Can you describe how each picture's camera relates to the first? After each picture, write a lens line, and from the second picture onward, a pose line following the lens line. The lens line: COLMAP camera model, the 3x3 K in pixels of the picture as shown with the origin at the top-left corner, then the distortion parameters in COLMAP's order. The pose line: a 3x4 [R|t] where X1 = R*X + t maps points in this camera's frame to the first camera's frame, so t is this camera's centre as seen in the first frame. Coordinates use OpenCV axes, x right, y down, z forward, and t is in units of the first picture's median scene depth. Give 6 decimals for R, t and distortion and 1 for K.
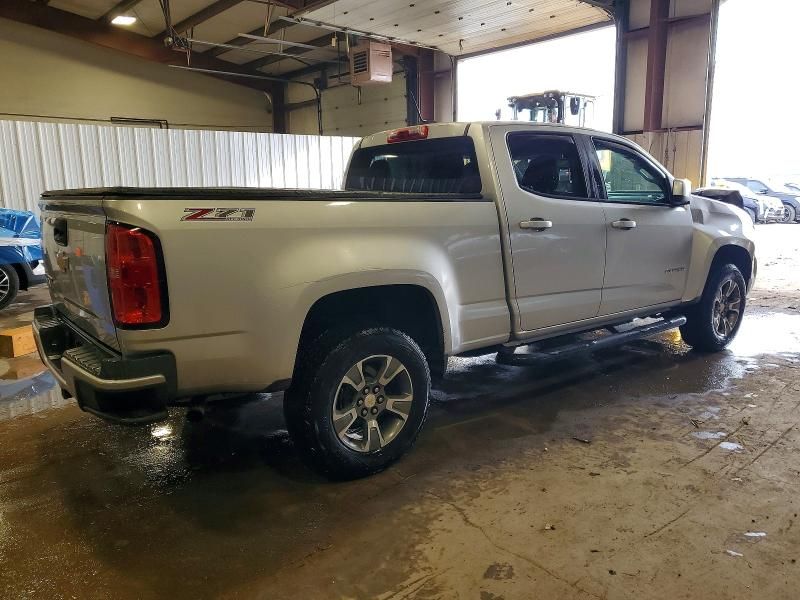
lens RADIAL K [[635.2, 0, 399.6], [0, 635.2, 302.7], [0, 0, 1]] dist [0.000632, 0.002371]
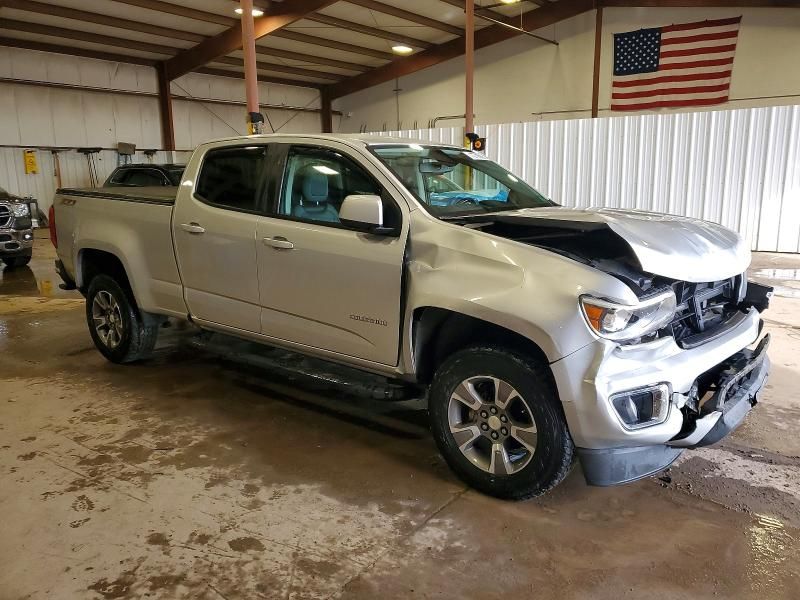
lens RADIAL K [[635.2, 0, 400.7], [0, 635.2, 298.1], [0, 0, 1]] dist [0.000632, 0.002371]
pose [[0.206784, 0.179613, -0.961759, 1.463469], [-0.176383, 0.973742, 0.143928, -0.226836], [0.962356, 0.139876, 0.233035, 1.158872]]
